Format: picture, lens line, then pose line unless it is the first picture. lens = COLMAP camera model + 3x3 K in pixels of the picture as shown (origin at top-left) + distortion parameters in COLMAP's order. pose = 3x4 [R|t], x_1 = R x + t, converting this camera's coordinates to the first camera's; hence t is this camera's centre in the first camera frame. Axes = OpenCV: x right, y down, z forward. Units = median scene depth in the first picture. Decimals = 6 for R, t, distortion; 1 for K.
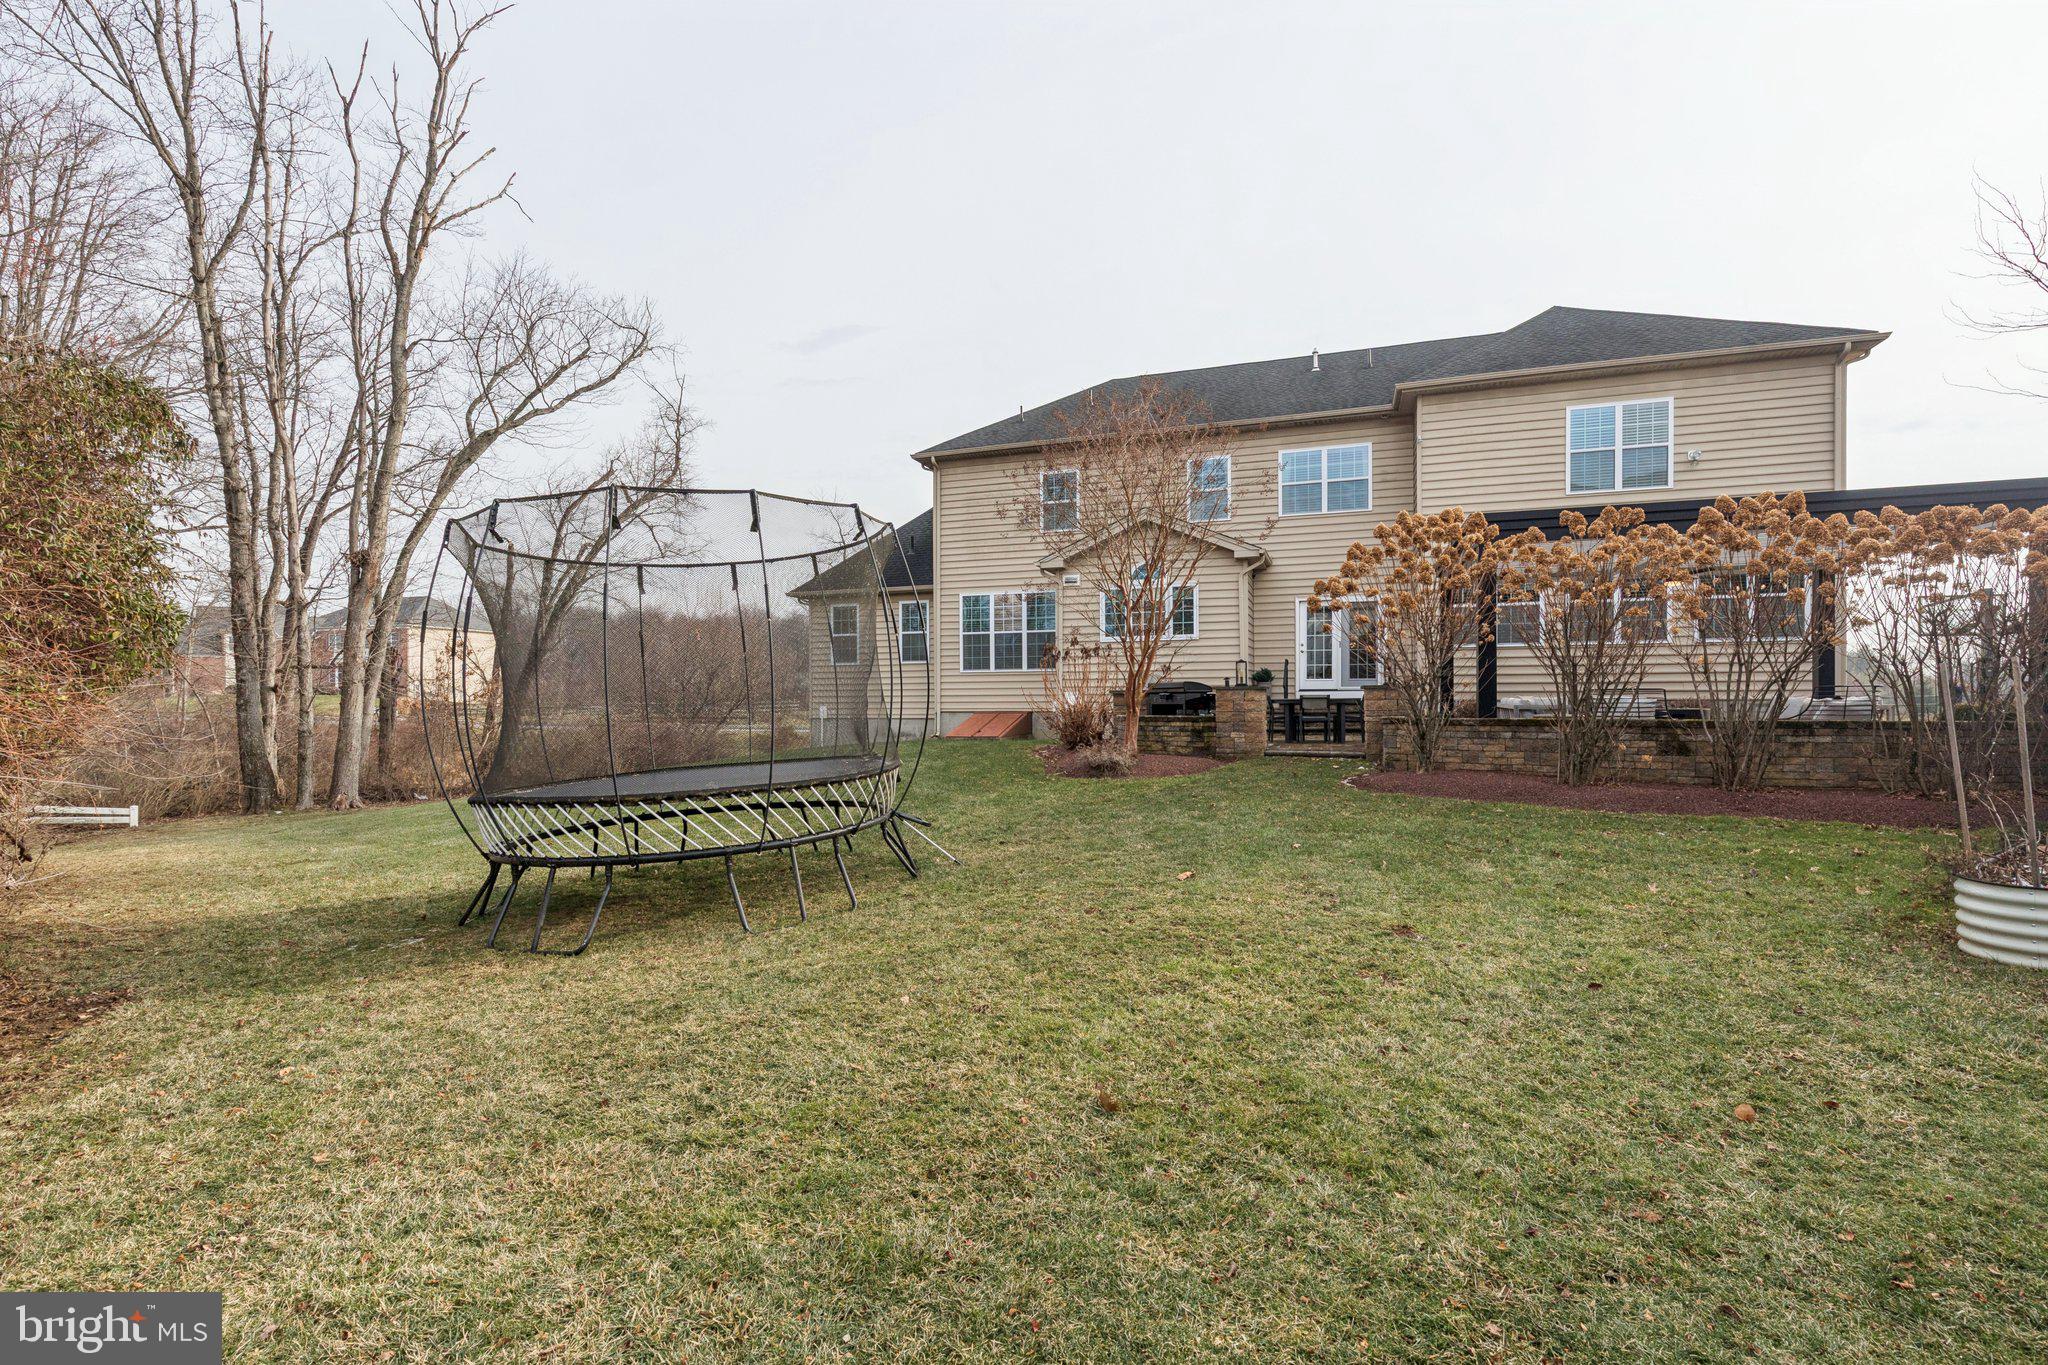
lens RADIAL K [[919.9, 0, 1030.1], [0, 919.9, 727.7], [0, 0, 1]] dist [0.002678, 0.001887]
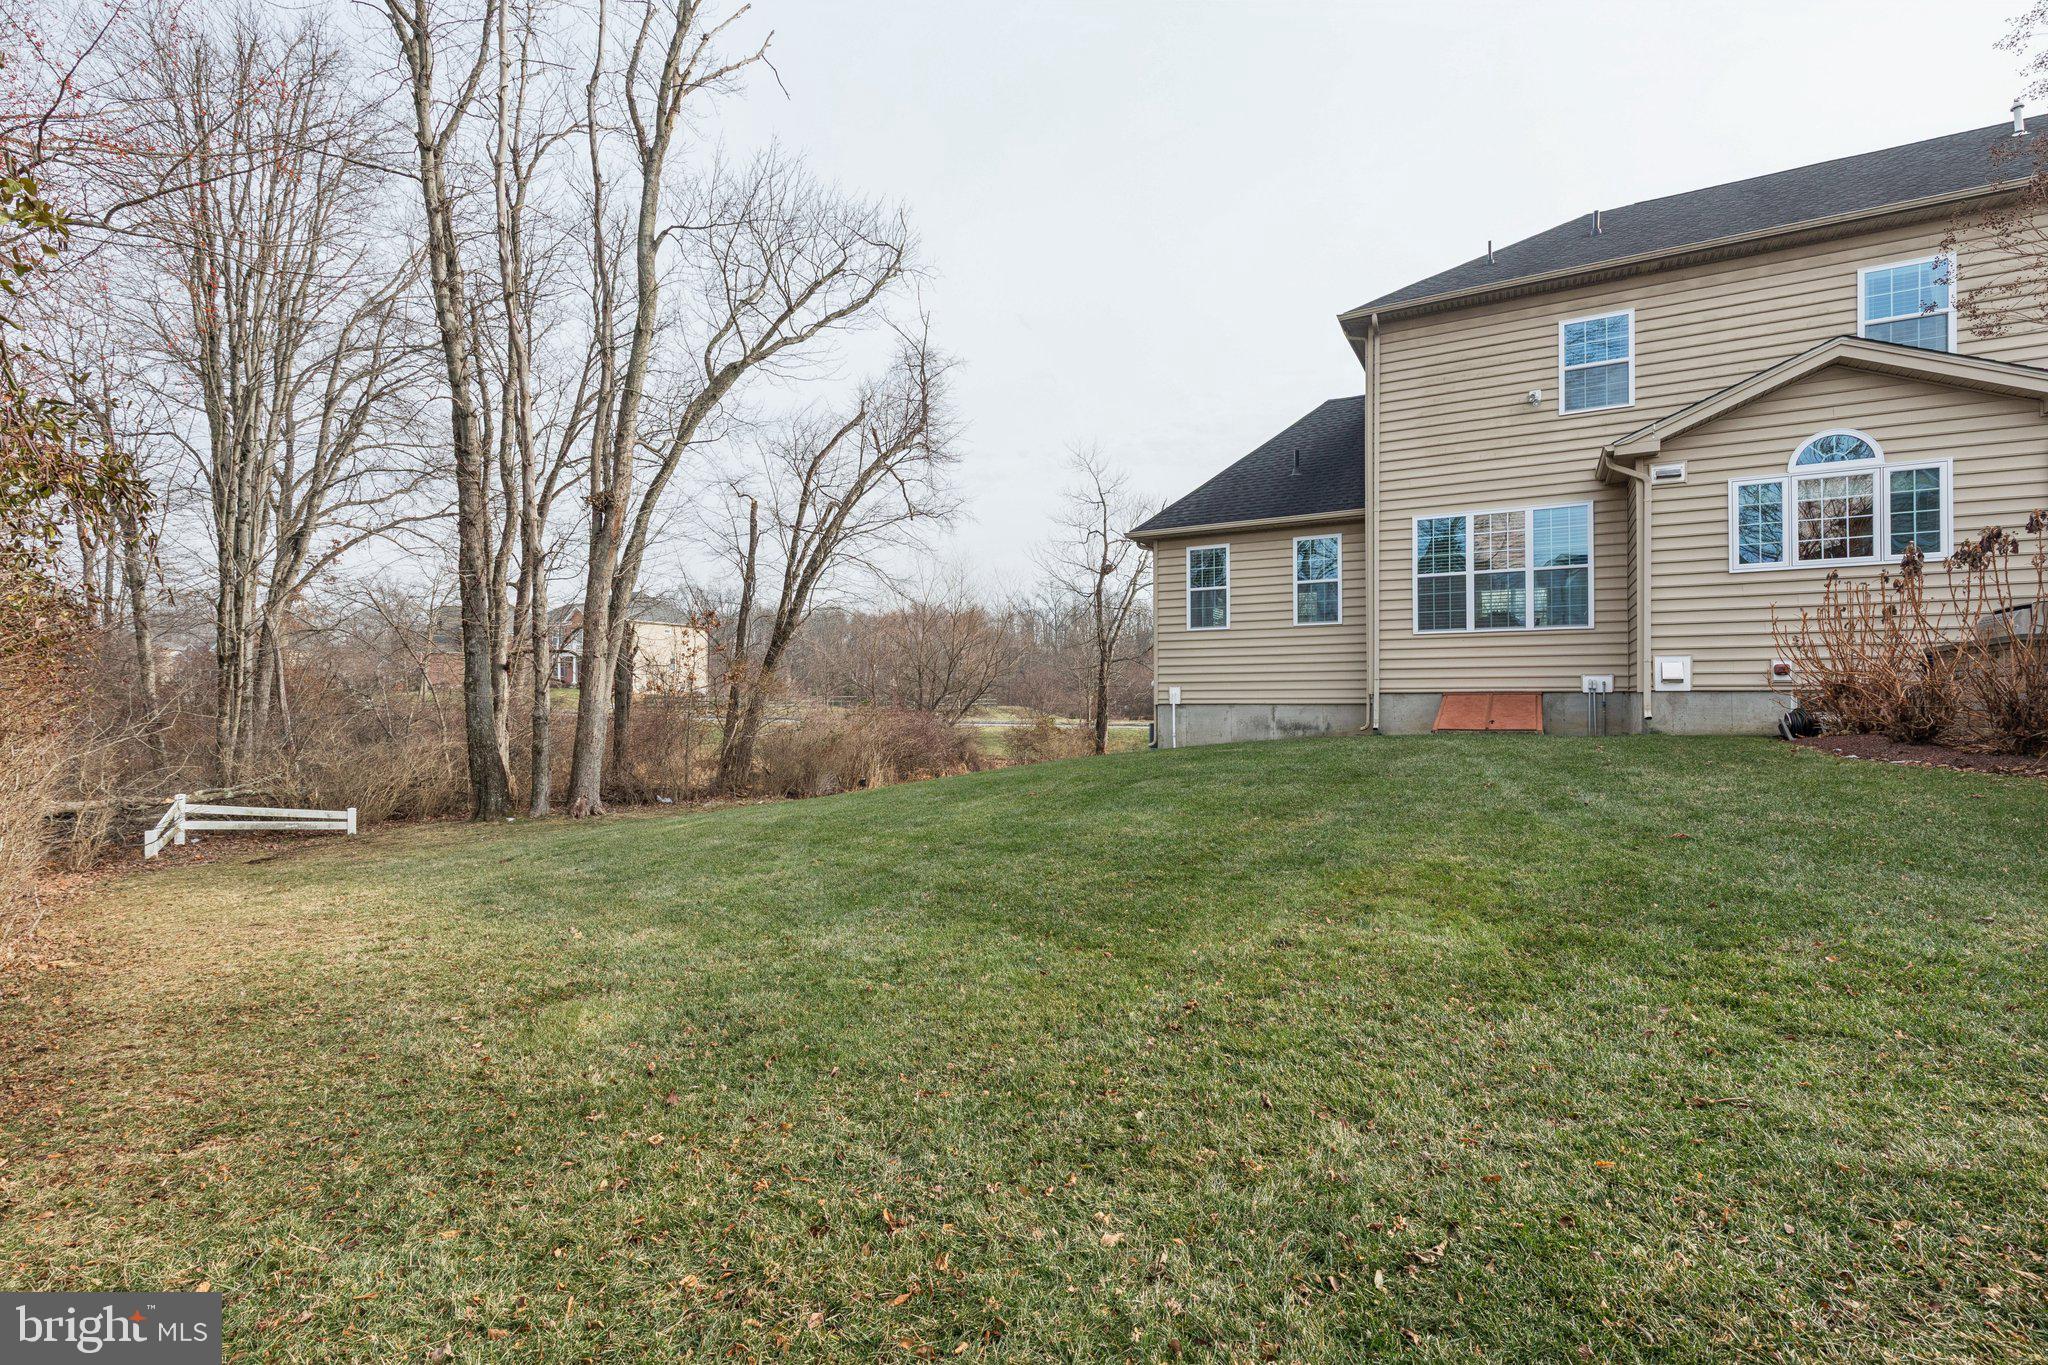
lens RADIAL K [[919.9, 0, 1030.1], [0, 919.9, 727.7], [0, 0, 1]] dist [0.002678, 0.001887]
pose [[0.985939, 0.006358, -0.166984, -0.218069], [-0.006044, 0.999979, 0.002392, 0.007592], [0.166995, -0.001349, 0.985957, 0.264103]]
